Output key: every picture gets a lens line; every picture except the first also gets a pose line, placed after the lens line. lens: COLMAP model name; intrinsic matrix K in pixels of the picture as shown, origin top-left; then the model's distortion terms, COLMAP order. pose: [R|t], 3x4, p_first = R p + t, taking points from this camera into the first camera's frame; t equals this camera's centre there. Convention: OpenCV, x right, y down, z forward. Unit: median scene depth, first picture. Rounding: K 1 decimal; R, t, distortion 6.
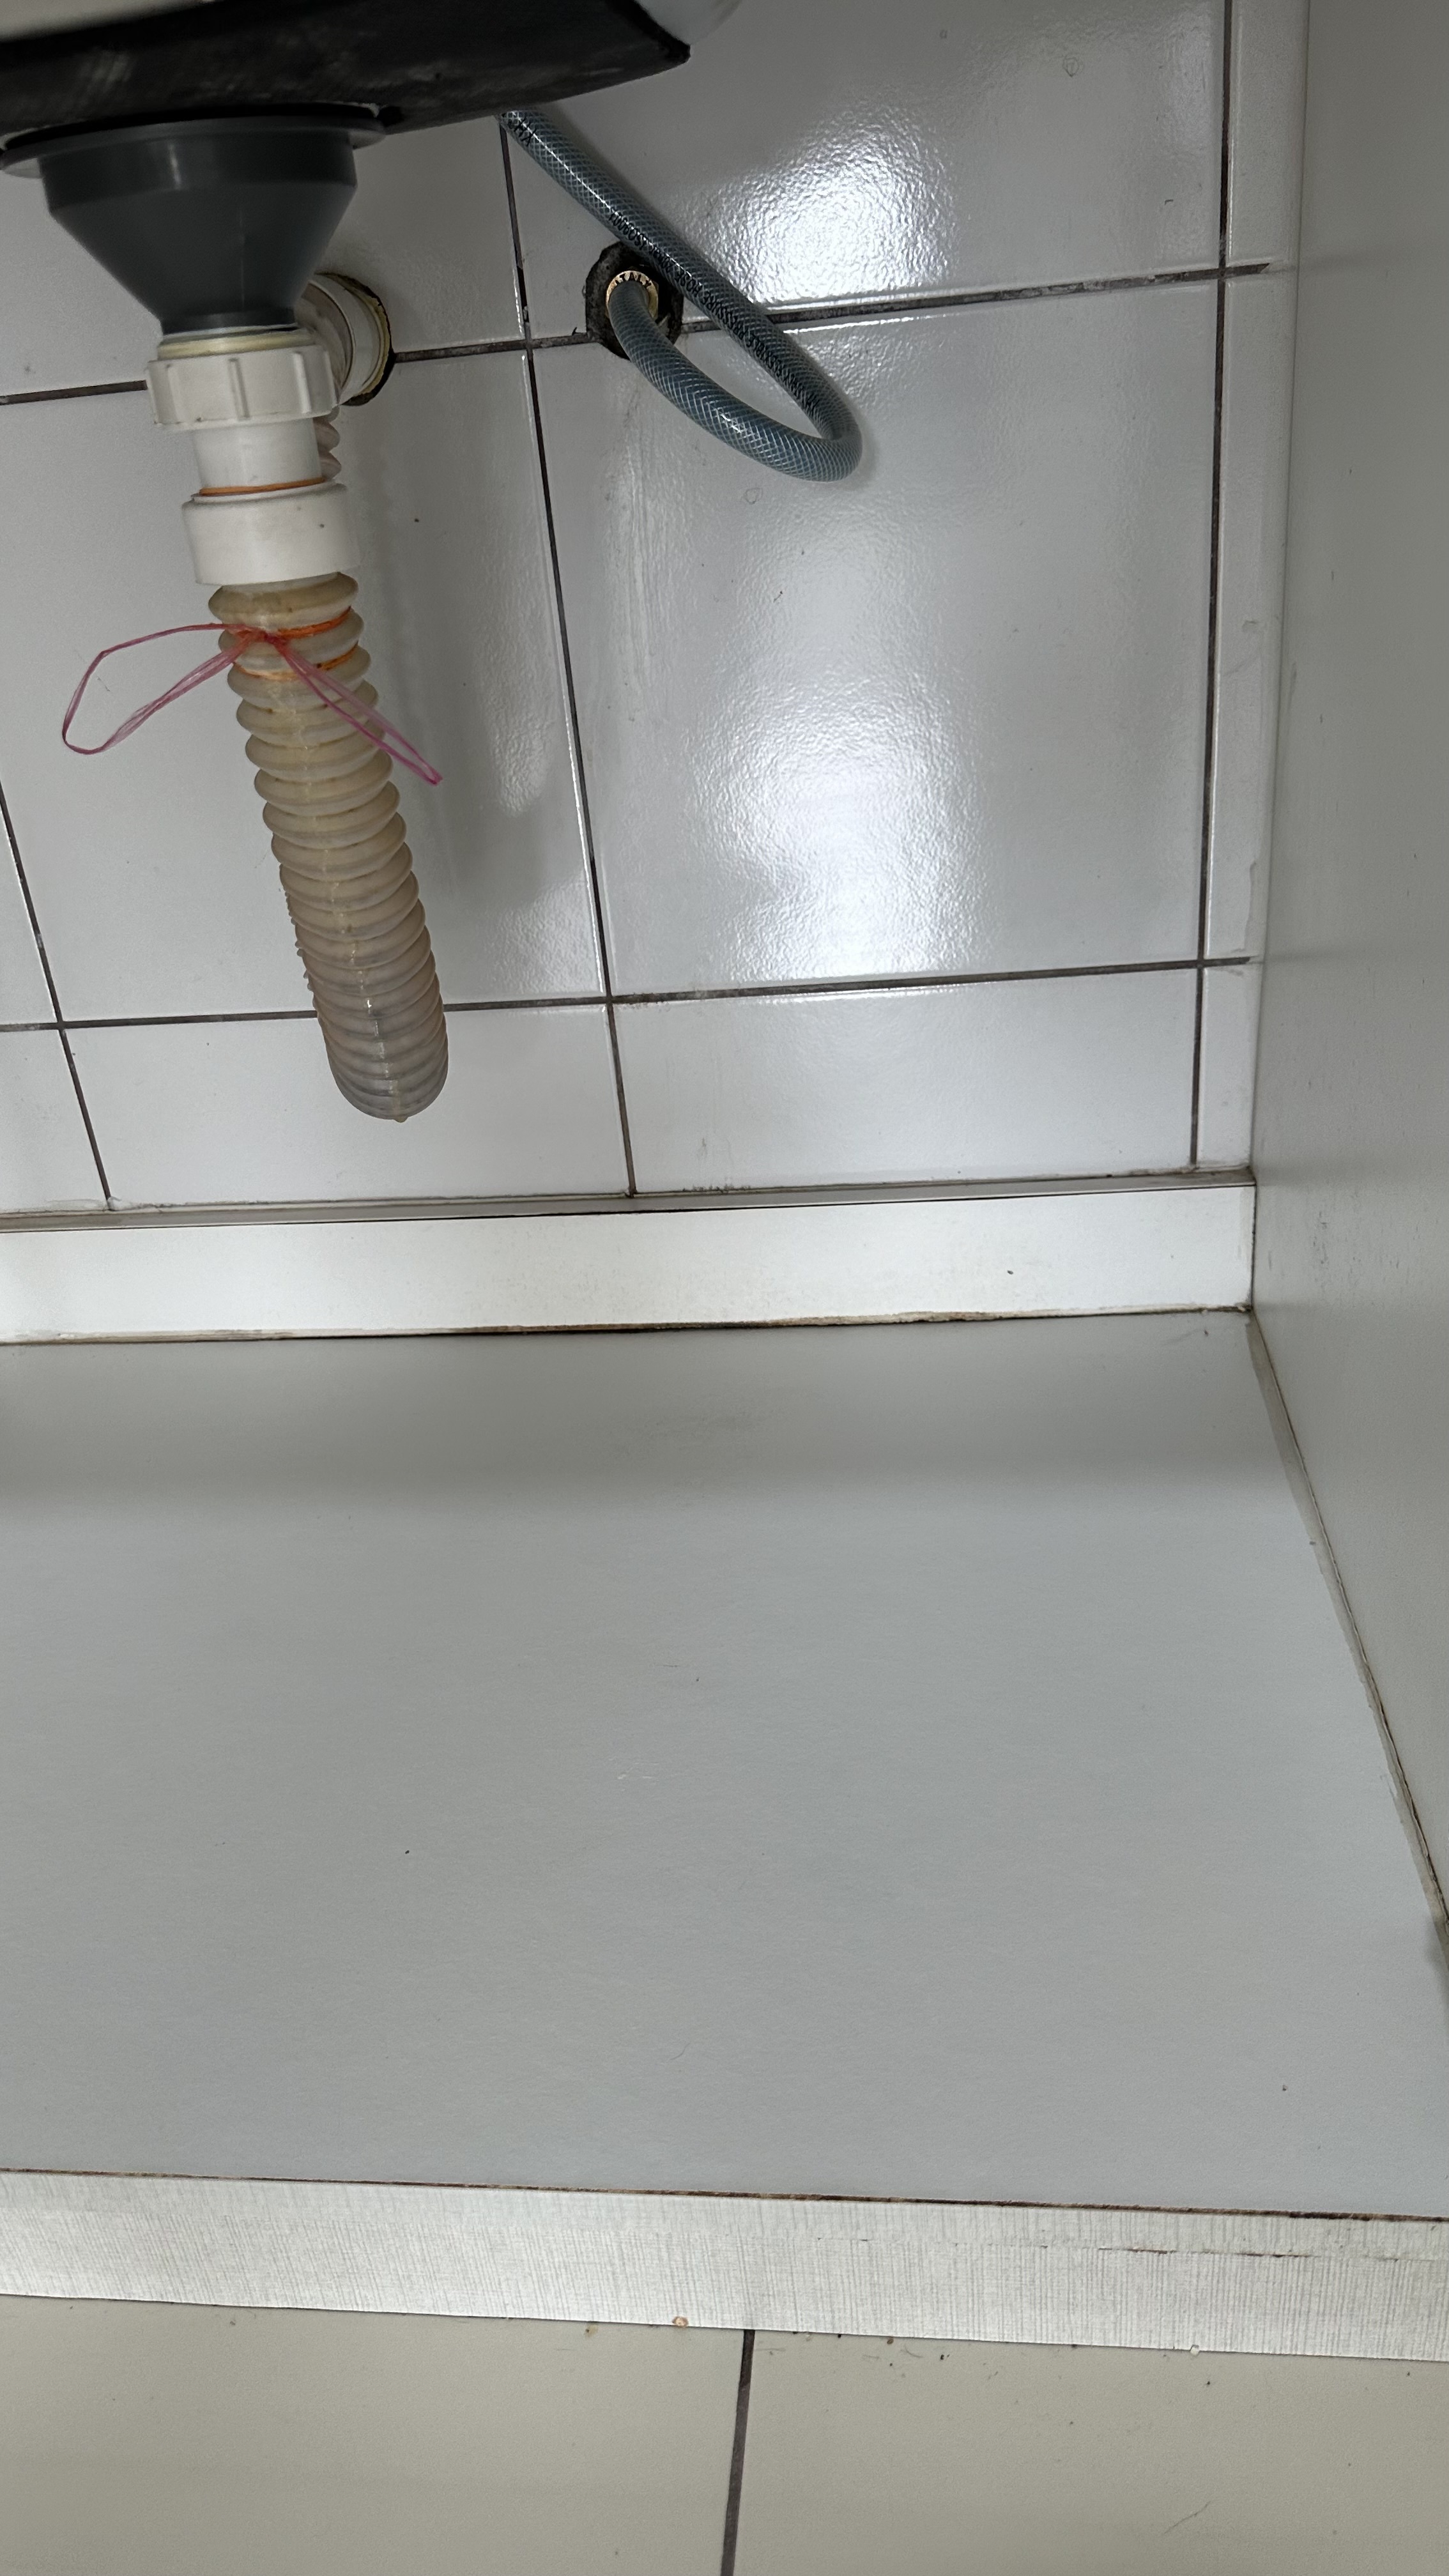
lens RADIAL K [[2016.8, 0, 724.5], [0, 2016.8, 1288.0], [0, 0, 1]] dist [0.126850, -0.214574]
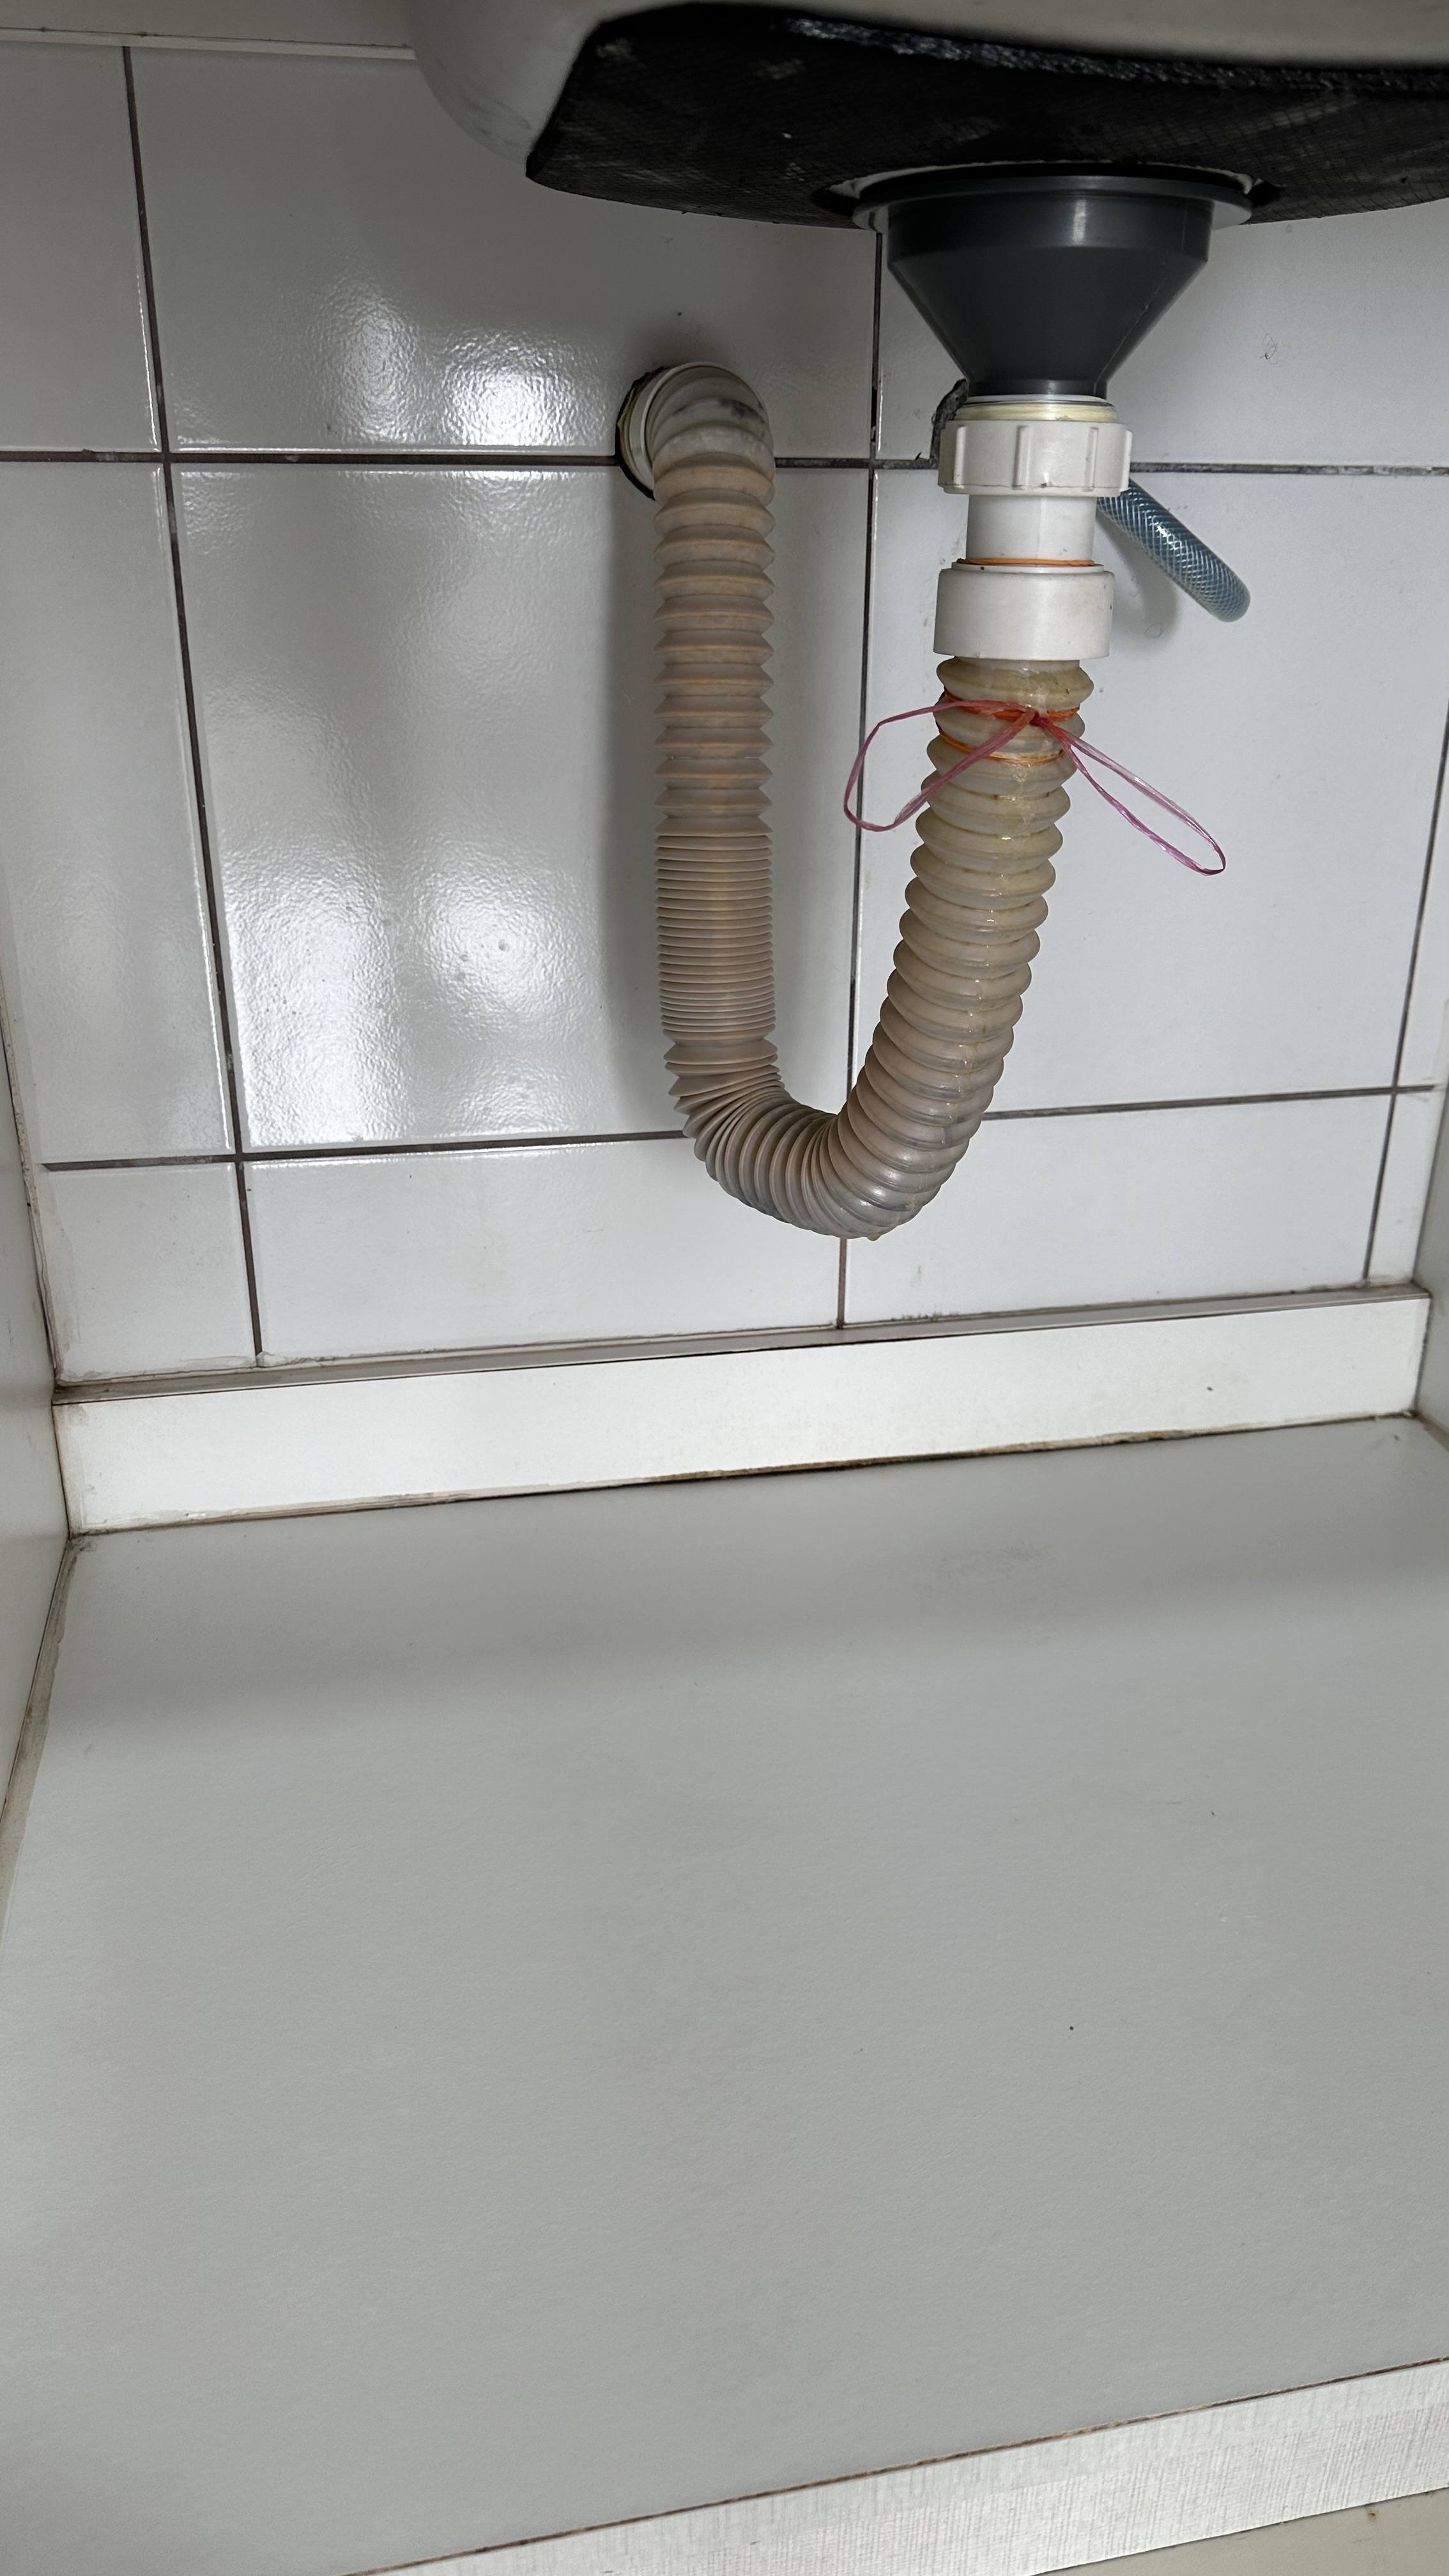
lens RADIAL K [[1989.3, 0, 724.5], [0, 1989.3, 1288.0], [0, 0, 1]] dist [0.171043, -0.418596]
pose [[0.940135, -0.026221, 0.339792, -0.436834], [0.055043, 0.995628, -0.075463, 0.004577], [-0.336328, 0.089649, 0.937468, 0.126335]]
